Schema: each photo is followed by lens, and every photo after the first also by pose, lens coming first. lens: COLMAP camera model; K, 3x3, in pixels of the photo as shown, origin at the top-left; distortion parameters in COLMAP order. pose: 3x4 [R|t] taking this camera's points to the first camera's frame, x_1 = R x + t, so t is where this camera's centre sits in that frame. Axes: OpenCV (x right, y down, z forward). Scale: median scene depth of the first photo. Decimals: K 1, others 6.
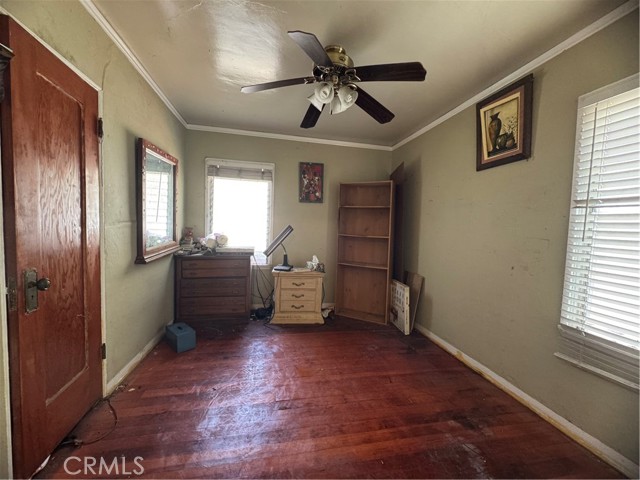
lens RADIAL K [[255.7, 0, 318.5], [0, 255.7, 238.0], [0, 0, 1]] dist [-0.000238, 0.000323]
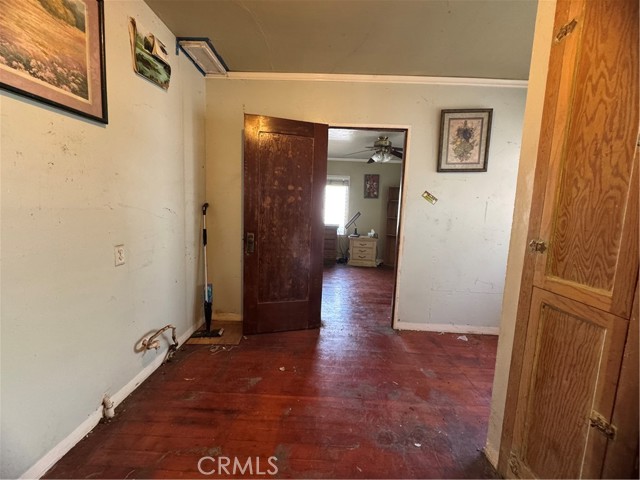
lens RADIAL K [[255.7, 0, 321.4], [0, 255.7, 243.3], [0, 0, 1]] dist [-0.000238, 0.000323]
pose [[0.976895, 0.027461, -0.211950, 0.017833], [-0.012445, 0.997337, 0.071861, 0.044275], [0.213359, -0.067563, 0.974635, -0.819359]]
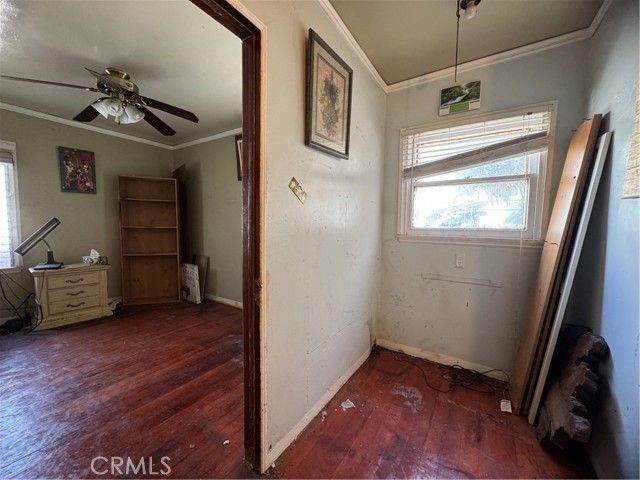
lens RADIAL K [[255.7, 0, 320.2], [0, 255.7, 240.1], [0, 0, 1]] dist [-0.000238, 0.000323]
pose [[0.697224, -0.076014, 0.712811, -0.107008], [0.044638, 0.997036, 0.062663, 0.012575], [-0.715462, -0.011872, 0.698551, -0.293929]]
